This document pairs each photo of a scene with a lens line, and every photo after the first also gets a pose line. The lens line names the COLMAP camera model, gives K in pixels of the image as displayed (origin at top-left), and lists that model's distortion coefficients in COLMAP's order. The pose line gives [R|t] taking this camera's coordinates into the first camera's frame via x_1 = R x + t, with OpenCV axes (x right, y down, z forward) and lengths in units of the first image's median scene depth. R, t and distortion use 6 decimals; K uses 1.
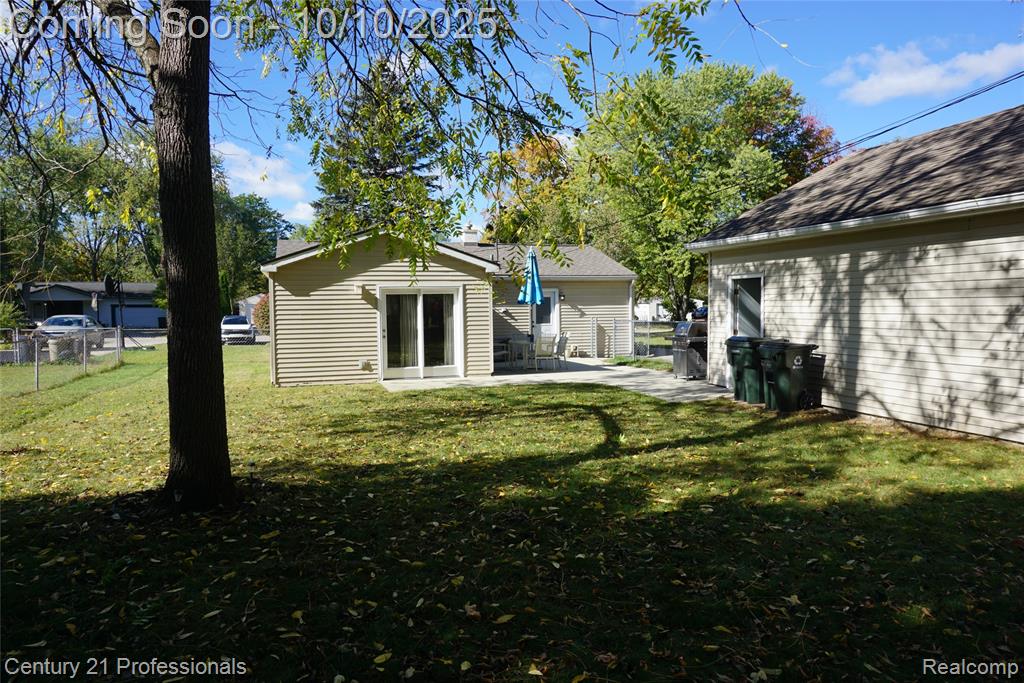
lens RADIAL K [[702.0, 0, 512.0], [0, 702.0, 341.5], [0, 0, 1]] dist [0.000823, 0.000301]
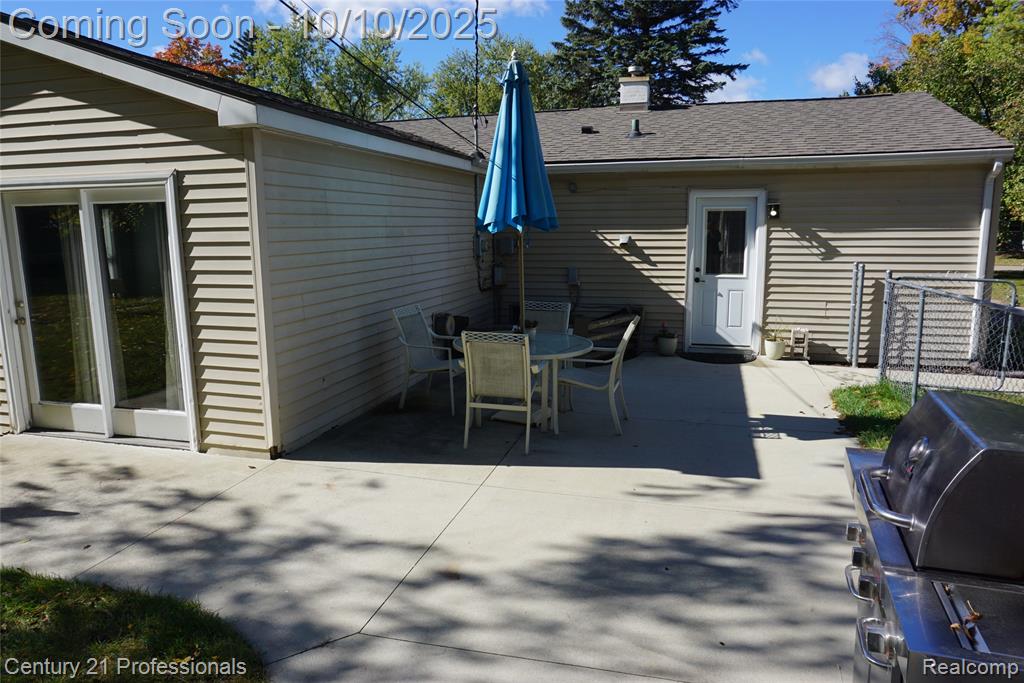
lens RADIAL K [[661.7, 0, 512.0], [0, 661.7, 341.5], [0, 0, 1]] dist [-0.000495, -0.000168]
pose [[0.828871, 0.100115, -0.550409, 0.168127], [-0.028997, 0.990223, 0.136446, -0.036576], [0.558687, -0.097136, 0.823670, 0.603051]]
